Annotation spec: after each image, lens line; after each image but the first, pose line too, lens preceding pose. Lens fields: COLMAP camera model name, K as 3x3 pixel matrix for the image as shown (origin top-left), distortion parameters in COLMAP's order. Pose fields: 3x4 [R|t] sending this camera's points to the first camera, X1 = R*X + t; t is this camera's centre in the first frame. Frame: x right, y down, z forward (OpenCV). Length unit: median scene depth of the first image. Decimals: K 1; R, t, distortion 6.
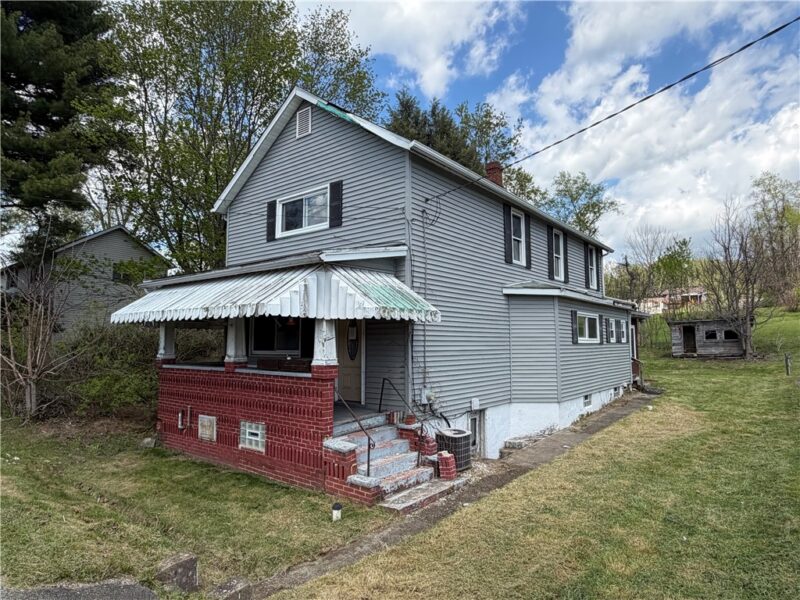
lens RADIAL K [[489.9, 0, 400.4], [0, 489.9, 296.4], [0, 0, 1]] dist [-0.005019, 0.001193]
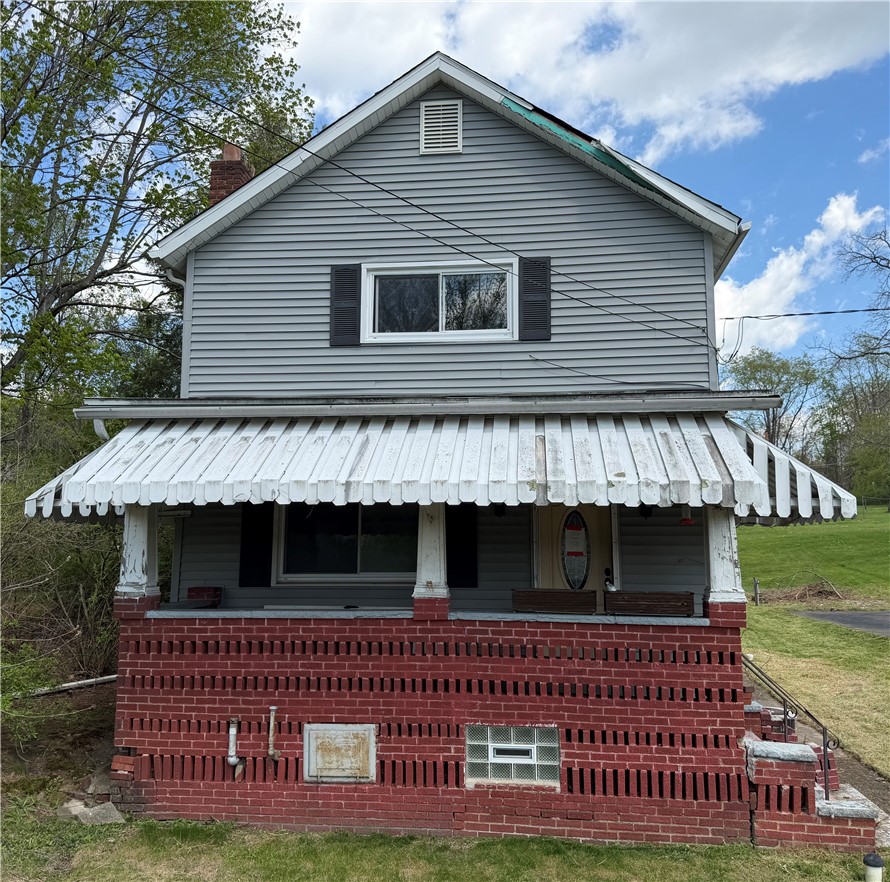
lens RADIAL K [[823.5, 0, 444.9], [0, 823.5, 443.2], [0, 0, 1]] dist [-0.000021, 0.000000]
pose [[0.846184, 0.080311, 0.526805, -0.738129], [-0.055229, 0.996472, -0.063199, 0.033902], [-0.530021, 0.024384, 0.847634, 0.323261]]
